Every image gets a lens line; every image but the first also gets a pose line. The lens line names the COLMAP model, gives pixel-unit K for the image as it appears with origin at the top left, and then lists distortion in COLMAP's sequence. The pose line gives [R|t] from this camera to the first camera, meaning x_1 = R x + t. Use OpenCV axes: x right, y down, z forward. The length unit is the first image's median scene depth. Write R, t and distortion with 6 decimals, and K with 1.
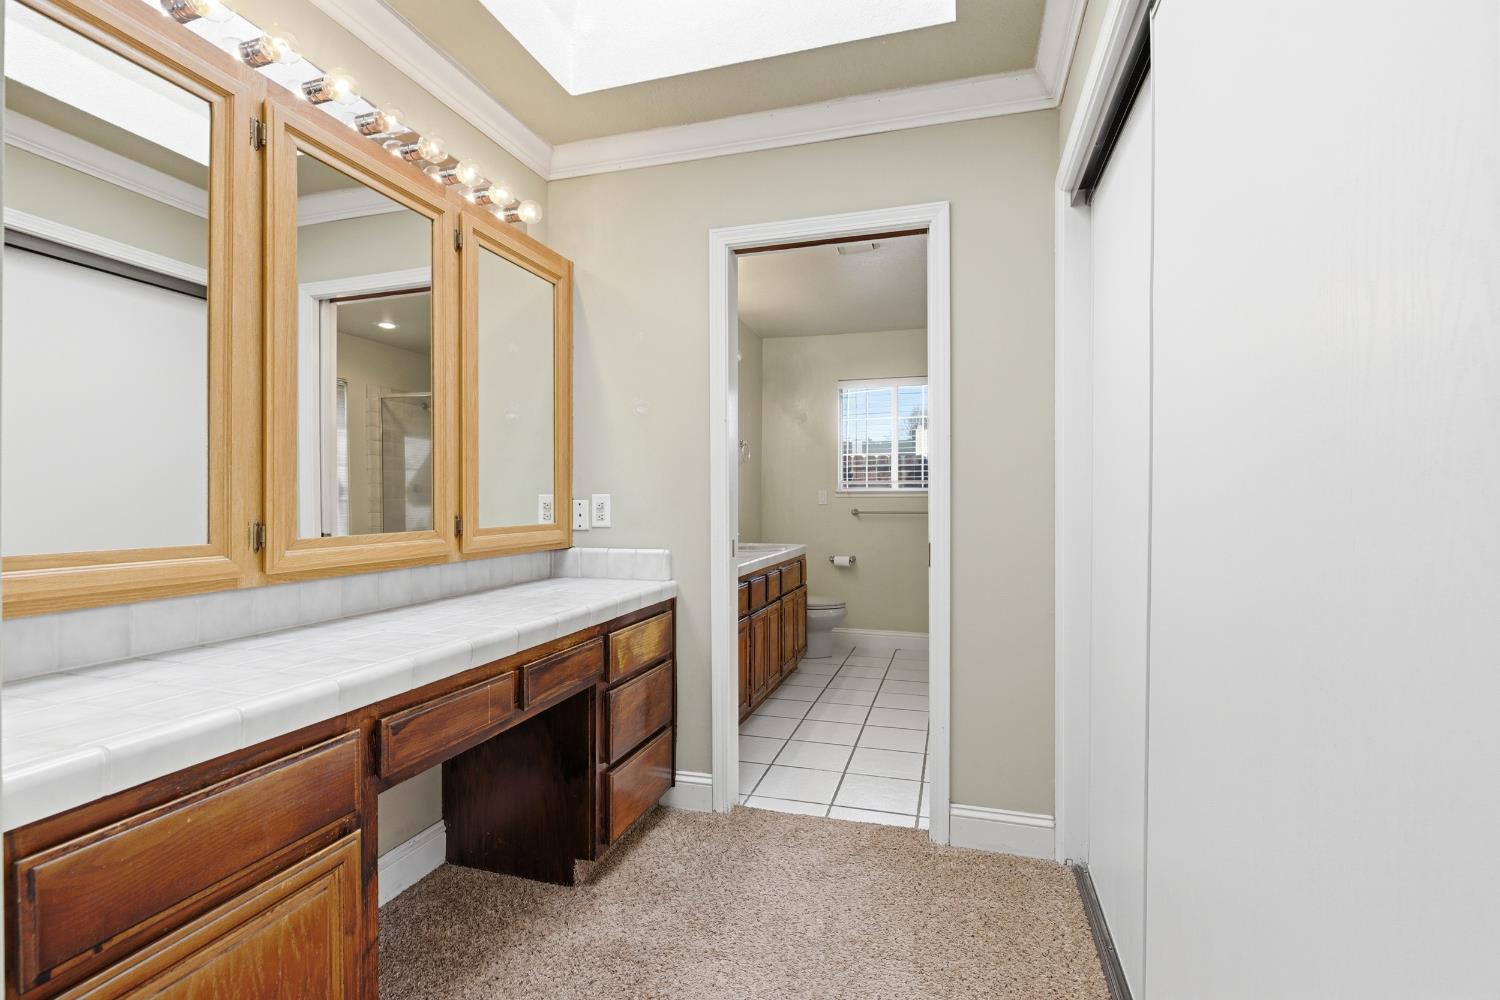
lens RADIAL K [[679.4, 0, 752.6], [0, 679.4, 502.3], [0, 0, 1]] dist [-0.009058, 0.001142]
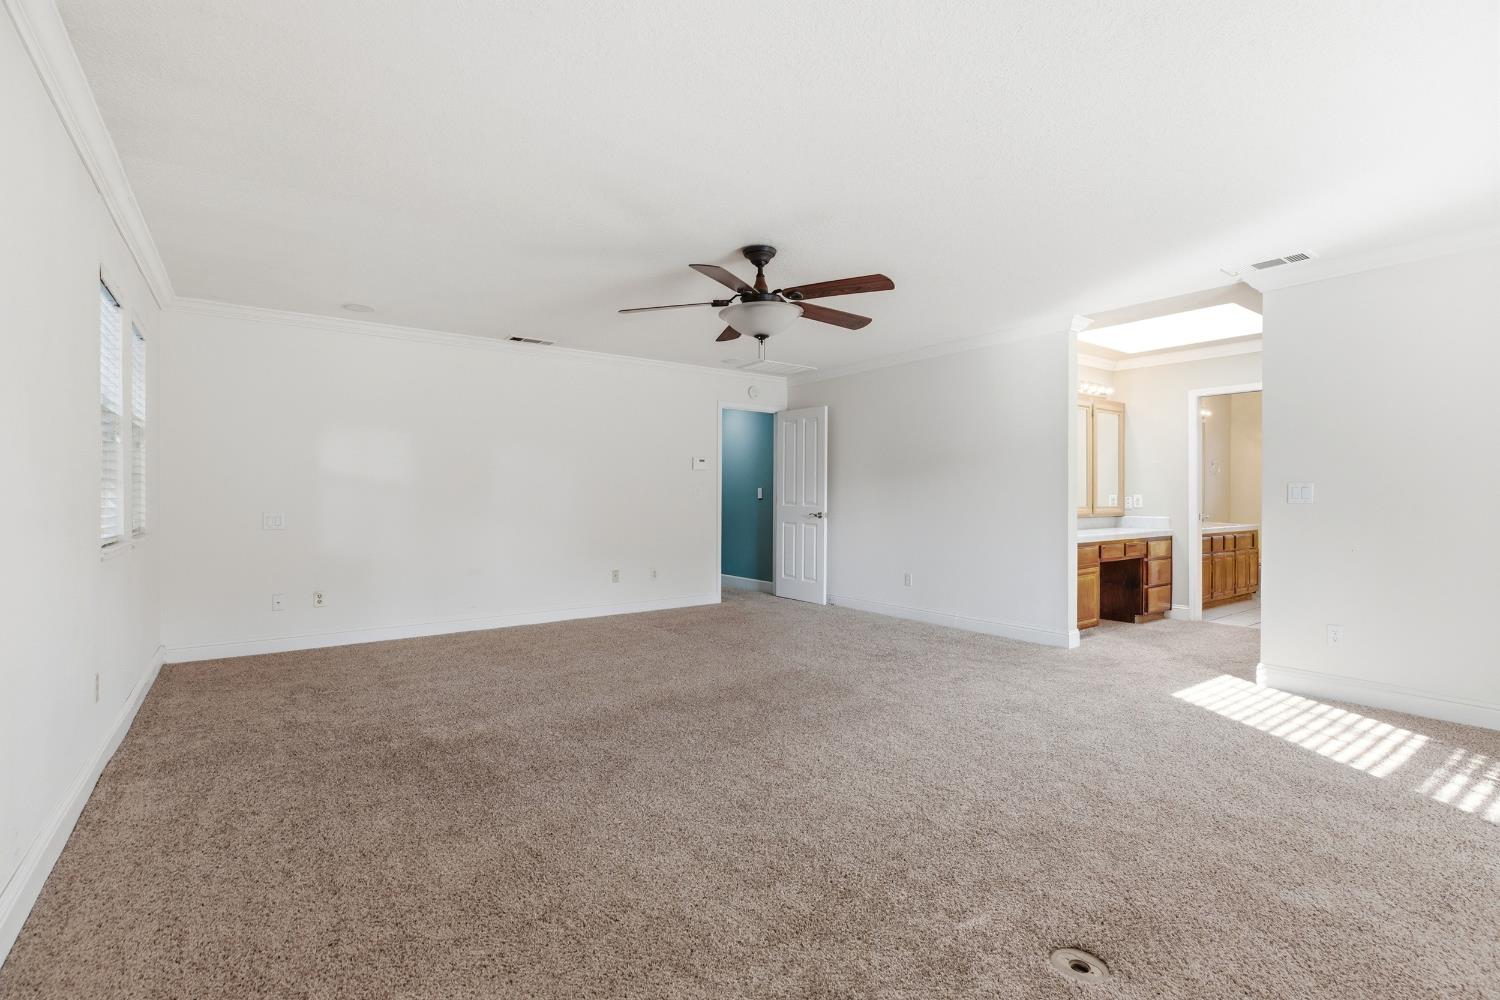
lens RADIAL K [[679.4, 0, 743.8], [0, 679.4, 493.5], [0, 0, 1]] dist [-0.009058, 0.001142]
pose [[0.798849, 0.003372, -0.601522, 0.131016], [-0.002145, 0.999994, 0.002757, -0.021605], [0.601528, -0.000912, 0.798851, -2.000064]]
